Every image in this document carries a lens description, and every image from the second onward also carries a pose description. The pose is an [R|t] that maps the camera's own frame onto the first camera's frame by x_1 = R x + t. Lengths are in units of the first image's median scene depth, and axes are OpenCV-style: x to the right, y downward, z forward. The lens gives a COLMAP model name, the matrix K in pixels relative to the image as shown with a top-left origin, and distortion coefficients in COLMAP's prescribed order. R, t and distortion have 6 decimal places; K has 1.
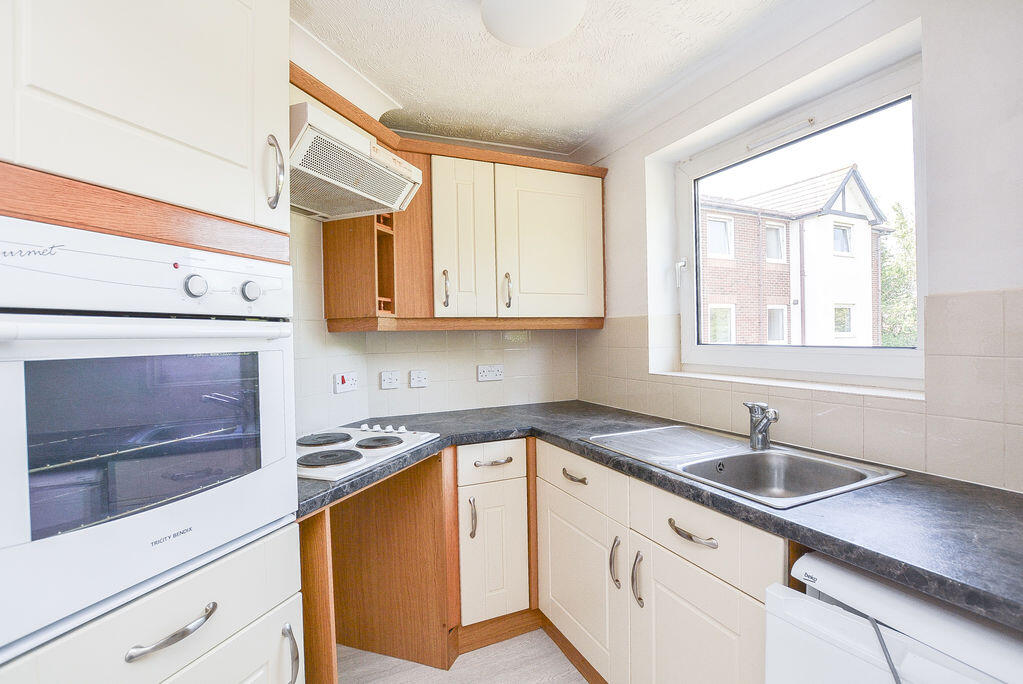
lens RADIAL K [[467.5, 0, 508.9], [0, 467.5, 342.5], [0, 0, 1]] dist [-0.021402, -0.001241]
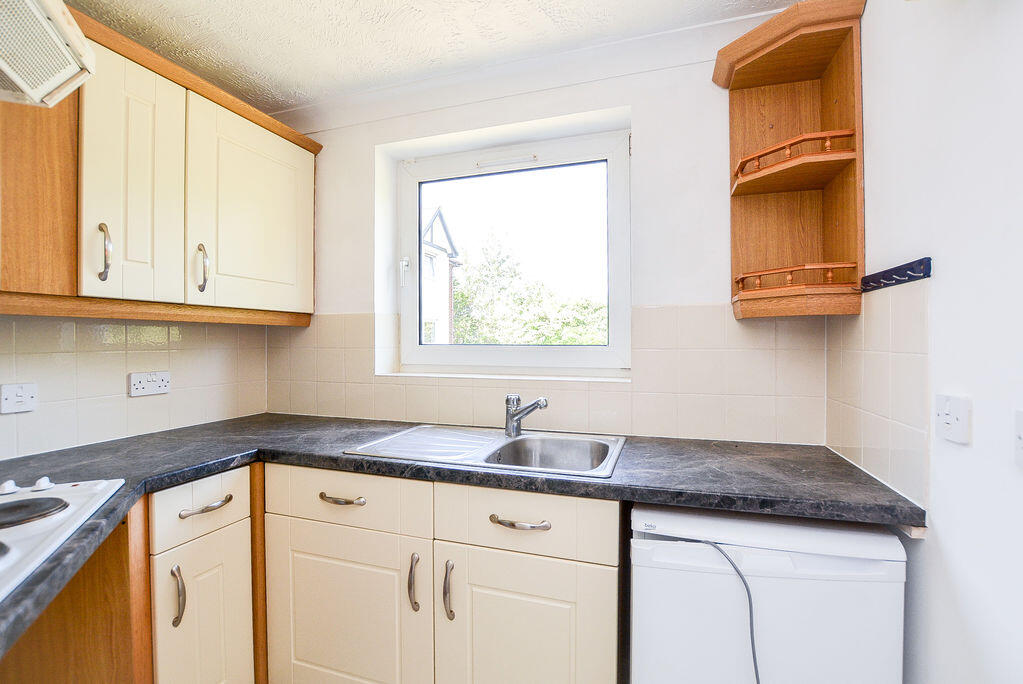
lens RADIAL K [[467.5, 0, 509.4], [0, 467.5, 341.5], [0, 0, 1]] dist [-0.021402, -0.001241]
pose [[0.694355, 0.016254, 0.719449, -0.213950], [-0.000704, 0.999760, -0.021908, 0.021553], [-0.719632, 0.014706, 0.694200, 0.179041]]
